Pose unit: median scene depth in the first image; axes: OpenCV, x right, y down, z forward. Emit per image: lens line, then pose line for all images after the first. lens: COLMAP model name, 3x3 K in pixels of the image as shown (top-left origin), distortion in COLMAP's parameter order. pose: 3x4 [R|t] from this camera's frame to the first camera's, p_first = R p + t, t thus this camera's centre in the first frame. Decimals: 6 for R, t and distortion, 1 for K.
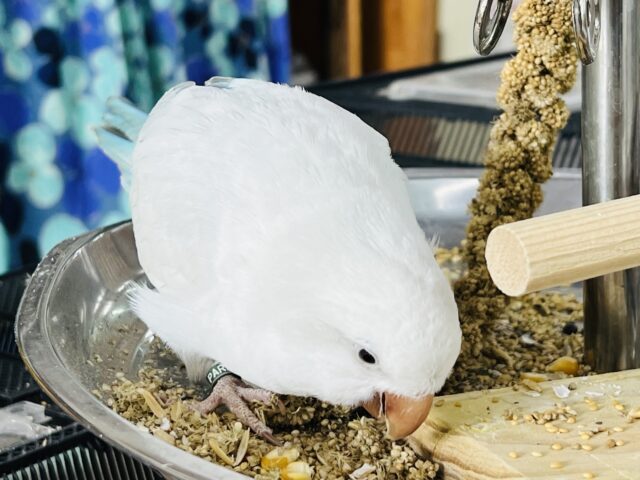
lens RADIAL K [[1457.6, 0, 320.0], [0, 1457.6, 240.0], [0, 0, 1]] dist [0.058078, 0.523783]
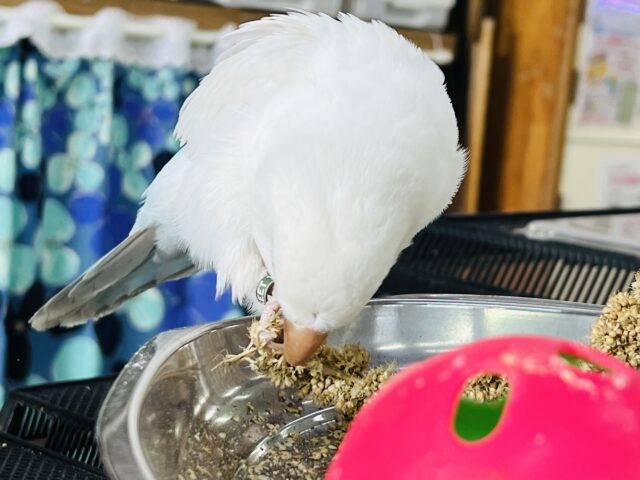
lens RADIAL K [[1457.6, 0, 320.0], [0, 1457.6, 240.0], [0, 0, 1]] dist [0.058078, 0.523783]
pose [[0.992485, 0.098325, -0.072838, -0.032760], [-0.105435, 0.989260, -0.101229, 0.025755], [0.062103, 0.108148, 0.992193, 0.171744]]
